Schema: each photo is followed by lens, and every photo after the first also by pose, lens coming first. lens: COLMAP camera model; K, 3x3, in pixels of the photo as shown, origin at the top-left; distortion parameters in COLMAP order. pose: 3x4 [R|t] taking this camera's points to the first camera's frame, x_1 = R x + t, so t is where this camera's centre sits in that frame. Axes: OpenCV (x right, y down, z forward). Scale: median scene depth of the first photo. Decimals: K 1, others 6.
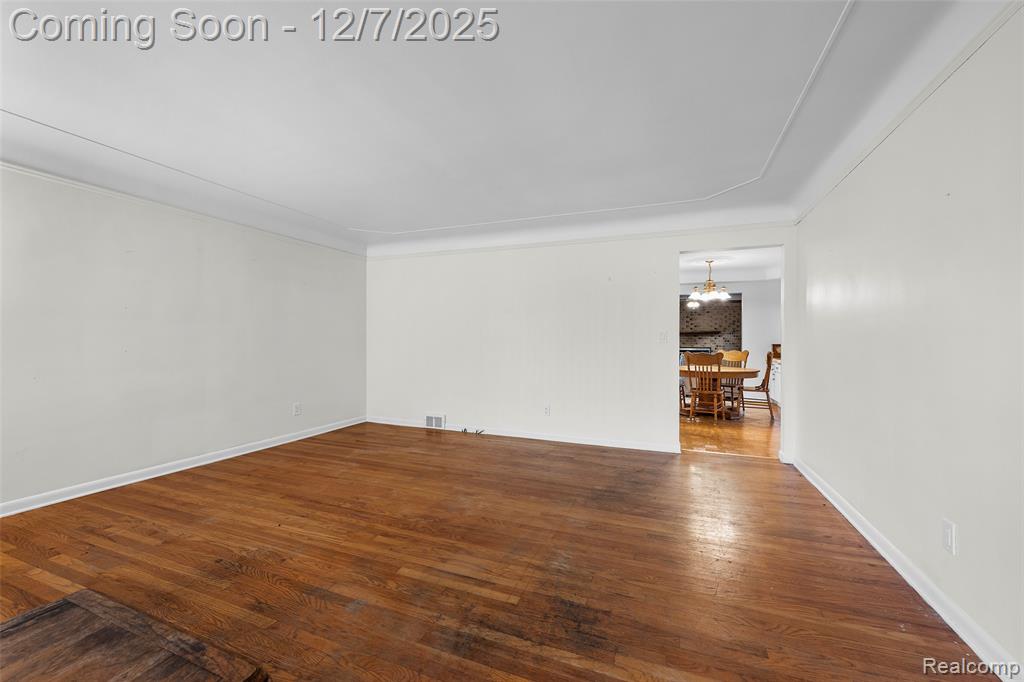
lens RADIAL K [[403.8, 0, 512.0], [0, 403.8, 341.0], [0, 0, 1]] dist [0.001076, -0.000007]
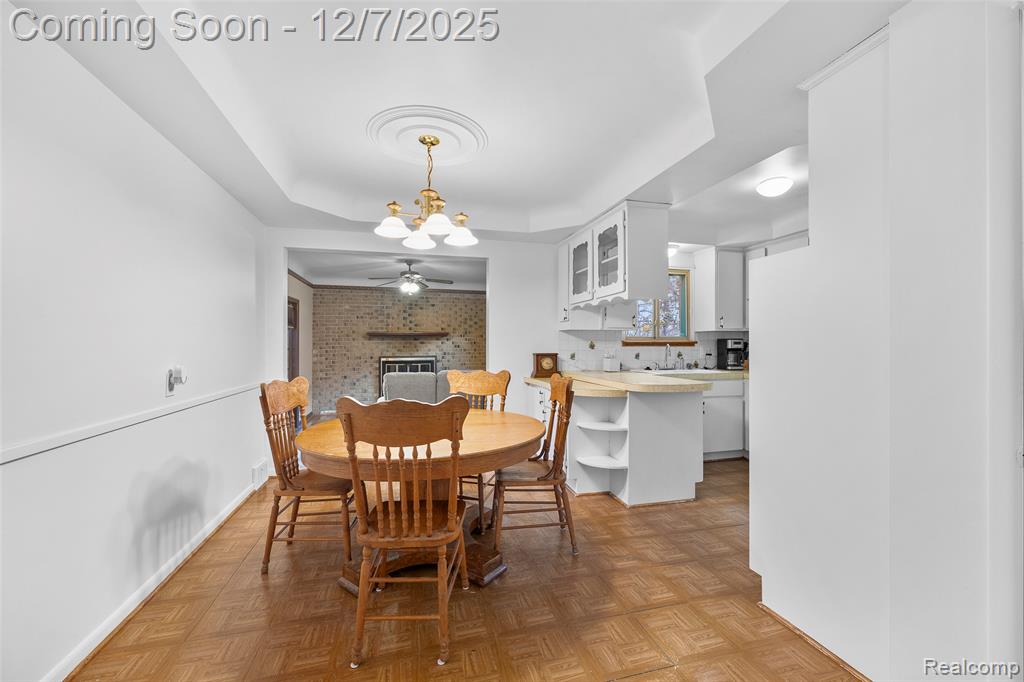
lens RADIAL K [[403.8, 0, 512.0], [0, 403.8, 341.0], [0, 0, 1]] dist [0.001076, -0.000007]
pose [[0.803909, 0.002371, 0.594747, 0.184067], [0.003257, 0.999960, -0.008388, -0.003326], [-0.594743, 0.008680, 0.803869, 0.365039]]
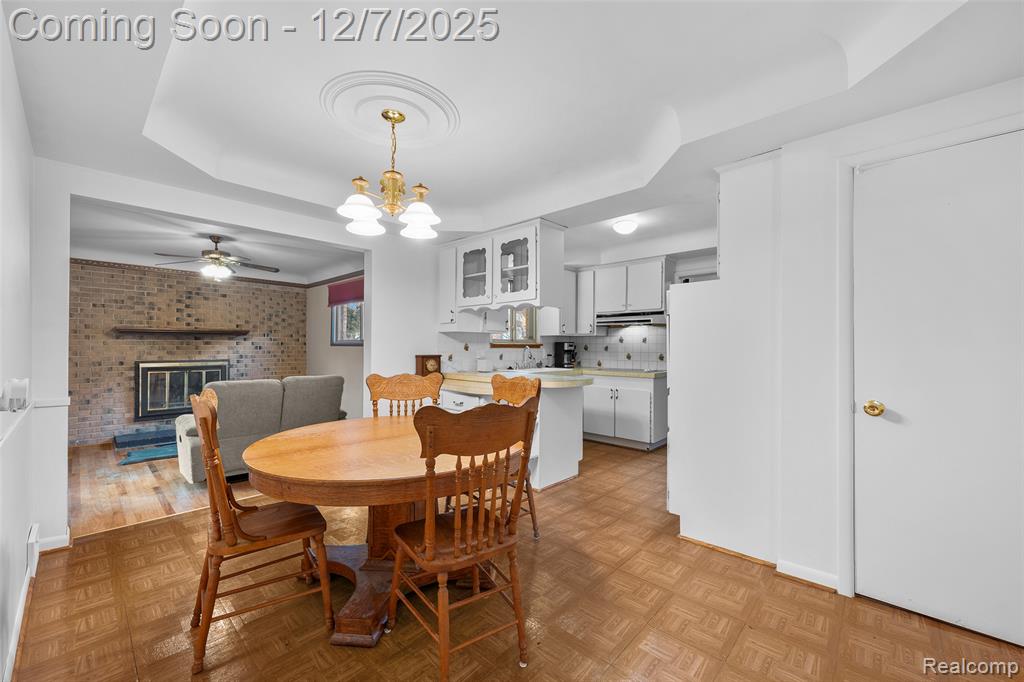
lens RADIAL K [[403.0, 0, 511.3], [0, 403.0, 342.7], [0, 0, 1]] dist [-0.000241, 0.000049]
pose [[0.365206, 0.008896, 0.930884, 0.119720], [-0.002037, 0.999960, -0.008757, -0.003051], [-0.930924, 0.001302, 0.365209, 0.441813]]
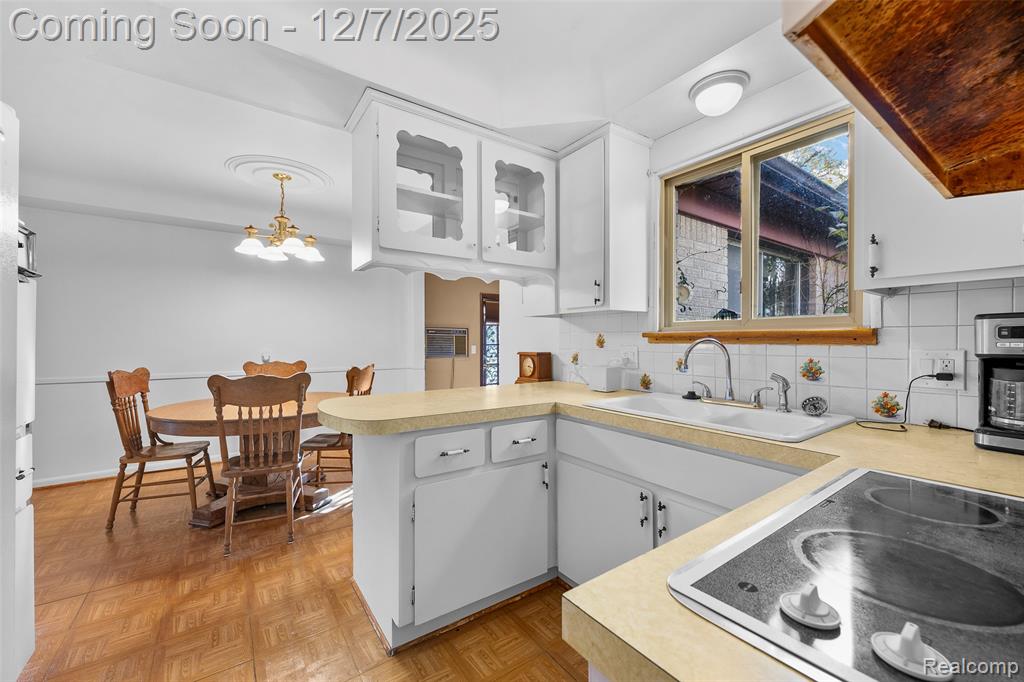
lens RADIAL K [[413.4, 0, 512.0], [0, 413.4, 341.0], [0, 0, 1]] dist [-0.000485, -0.000165]
pose [[0.839504, -0.000721, -0.543353, 0.552251], [-0.000355, 0.999998, -0.001875, -0.001702], [0.543353, 0.001767, 0.839502, 0.416942]]
